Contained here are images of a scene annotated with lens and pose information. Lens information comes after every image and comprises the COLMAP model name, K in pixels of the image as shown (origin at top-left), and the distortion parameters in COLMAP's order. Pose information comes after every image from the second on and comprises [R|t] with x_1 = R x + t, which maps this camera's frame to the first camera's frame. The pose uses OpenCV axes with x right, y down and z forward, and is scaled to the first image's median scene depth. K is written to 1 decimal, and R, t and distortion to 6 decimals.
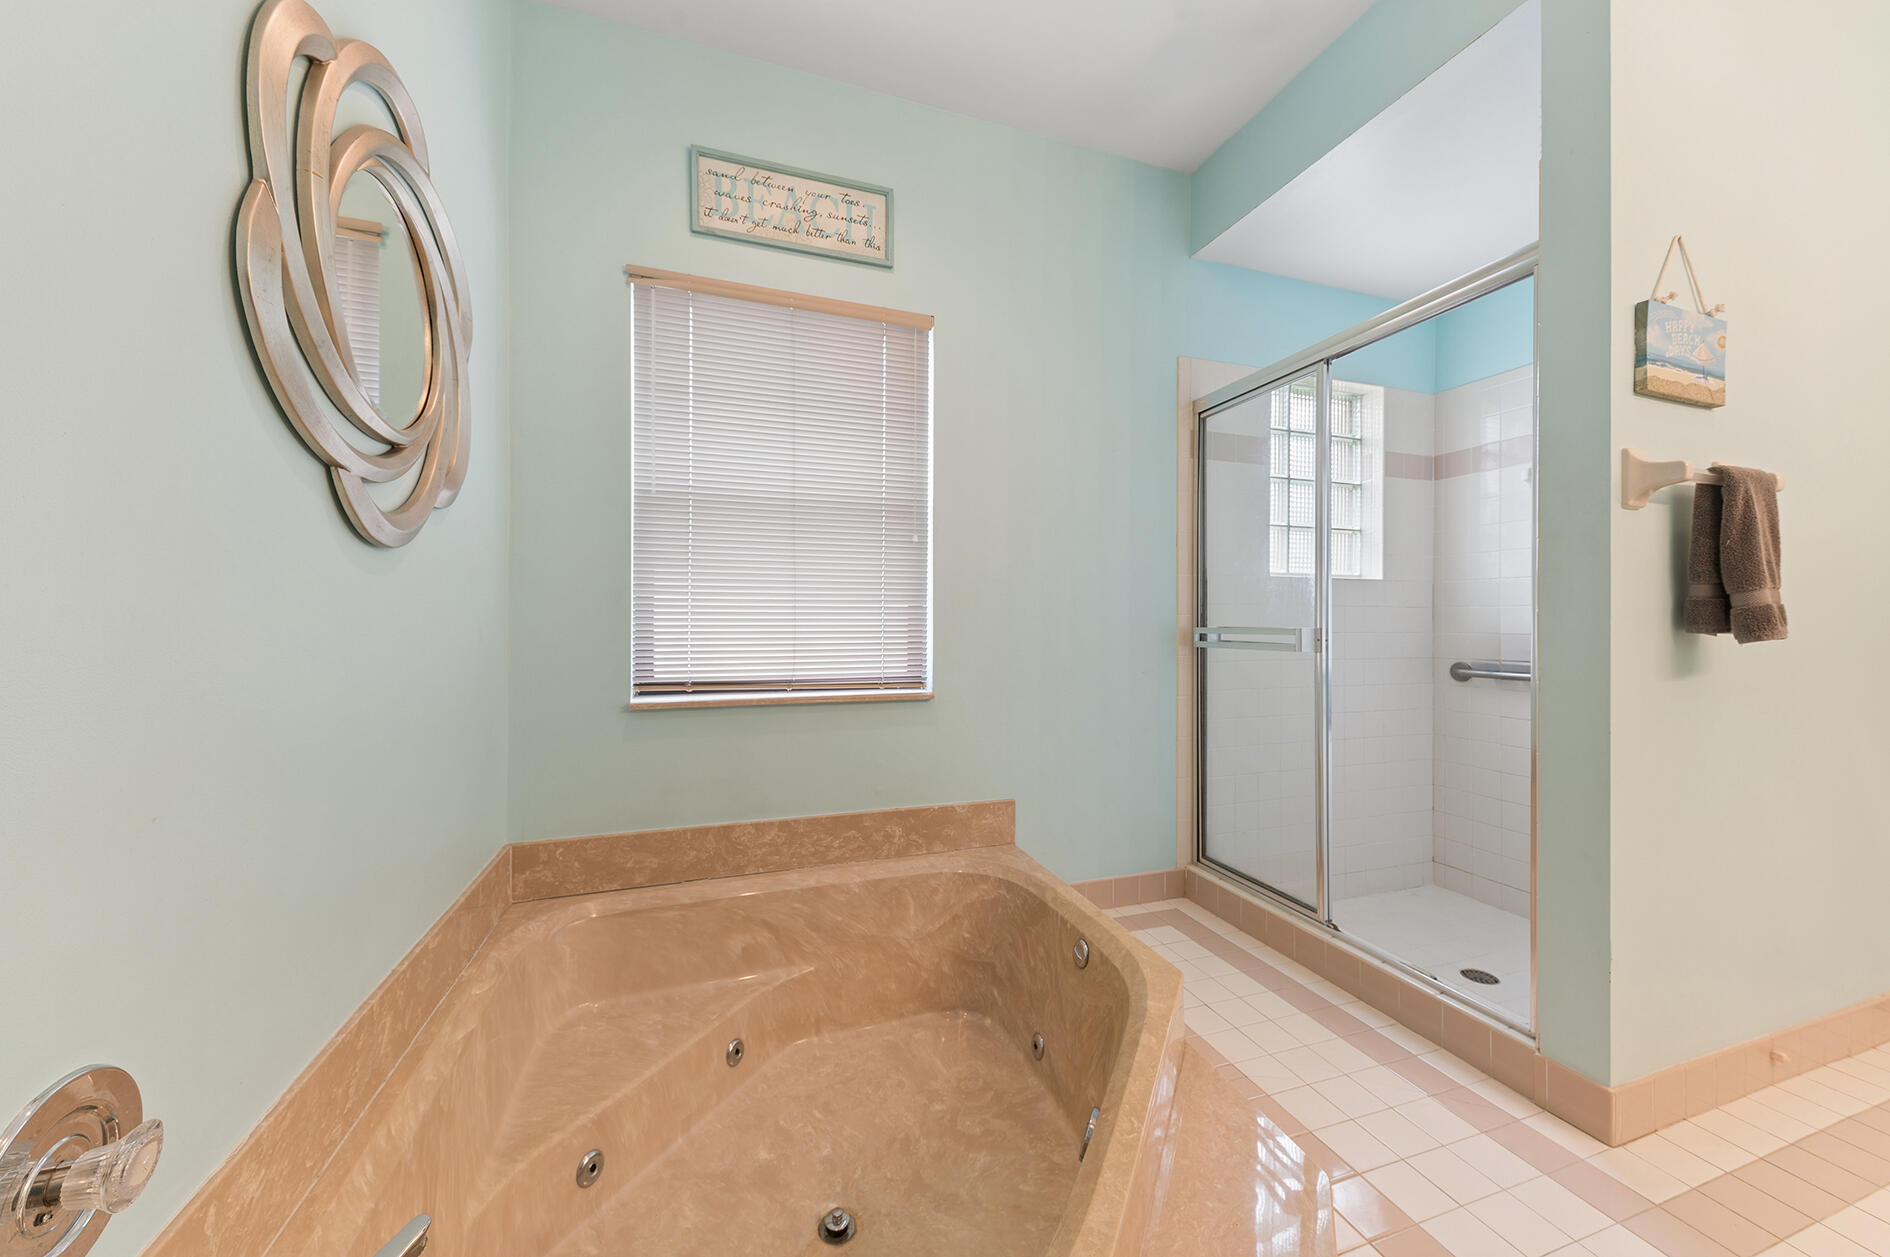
lens RADIAL K [[687.2, 0, 947.2], [0, 687.2, 630.9], [0, 0, 1]] dist [0.000925, 0.000020]
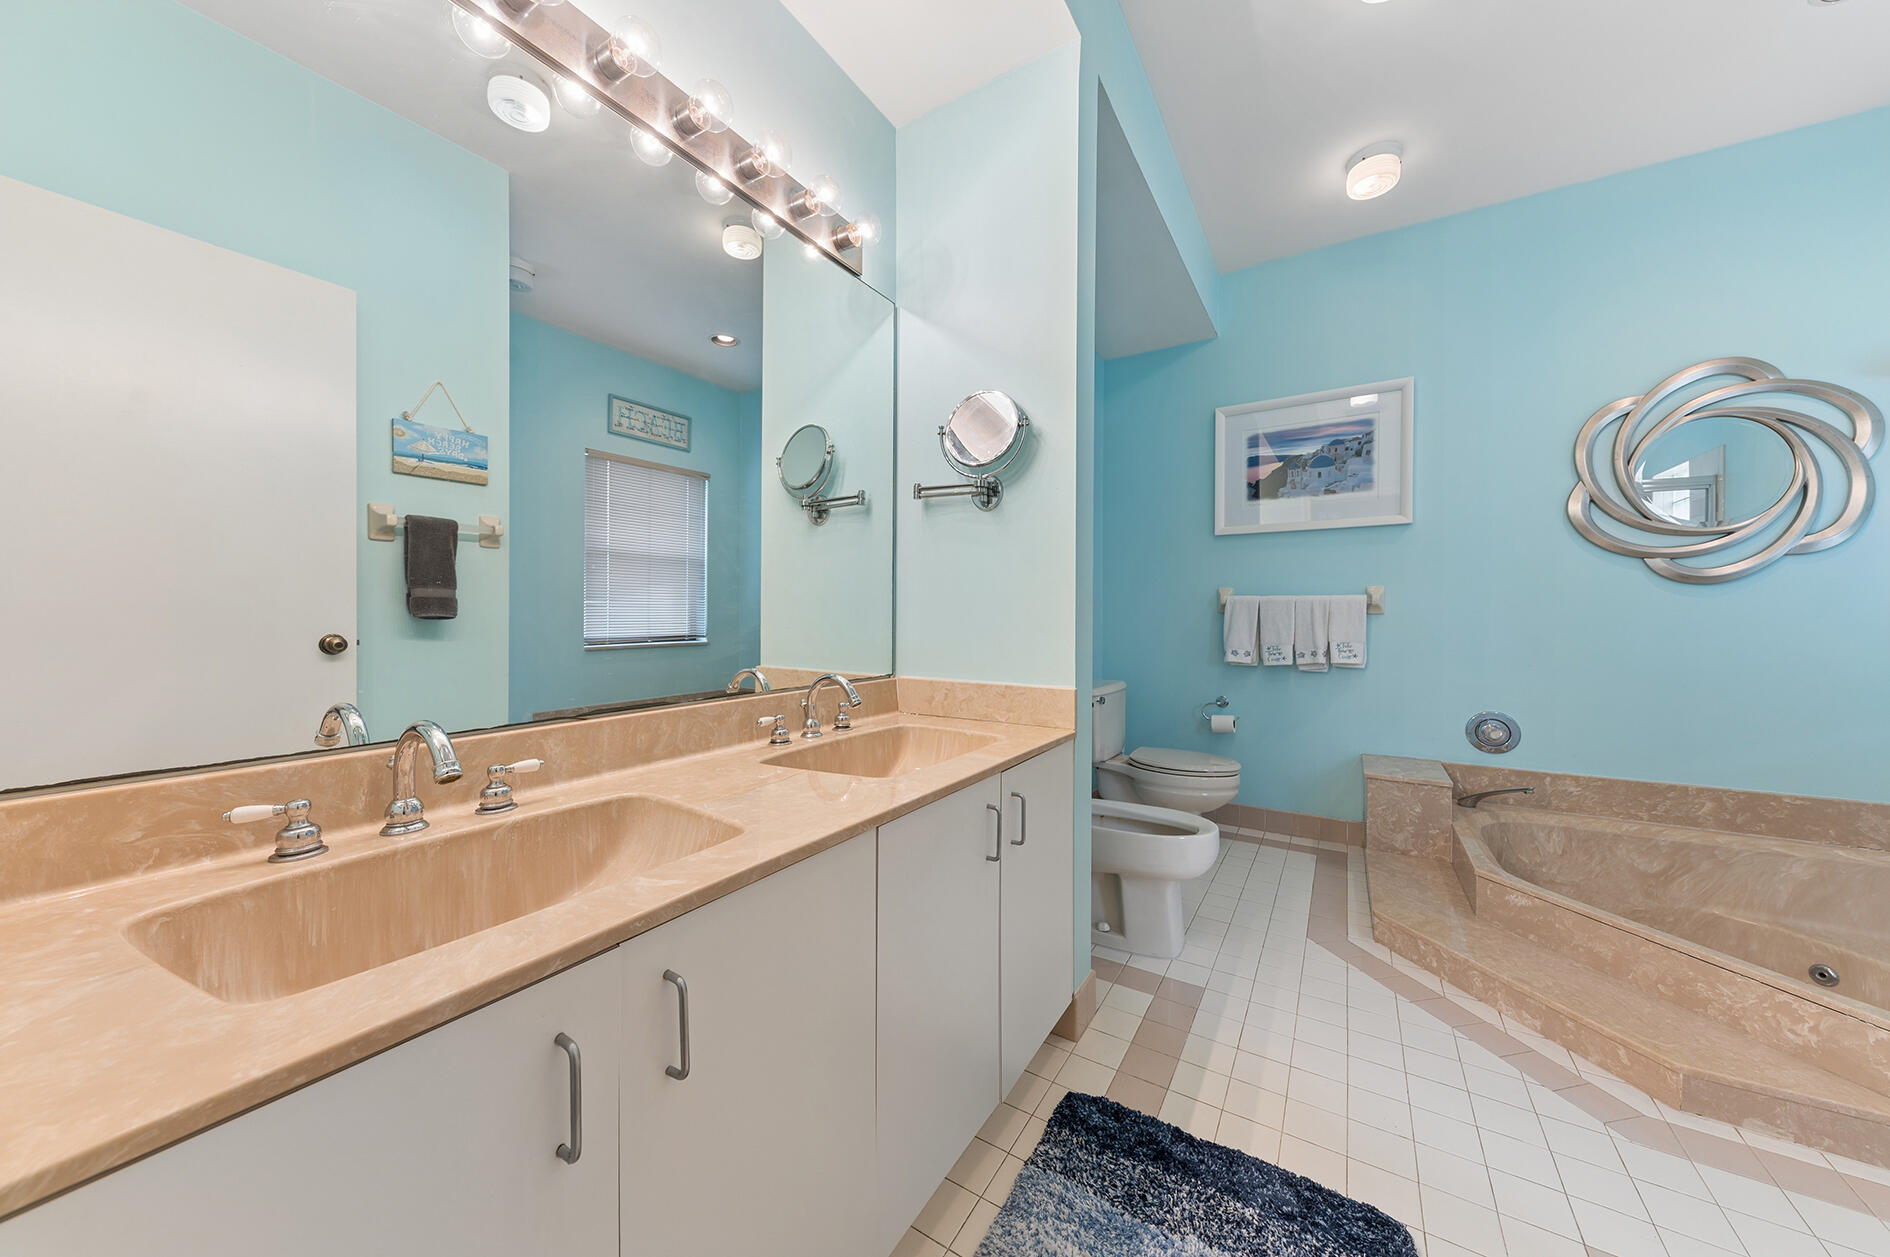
lens RADIAL K [[652.1, 0, 942.8], [0, 652.1, 616.4], [0, 0, 1]] dist [-0.000762, -0.000029]
pose [[0.774143, -0.011875, 0.632899, -0.832779], [0.002712, 0.999877, 0.015443, -0.024041], [-0.633005, -0.010239, 0.774080, -1.226809]]
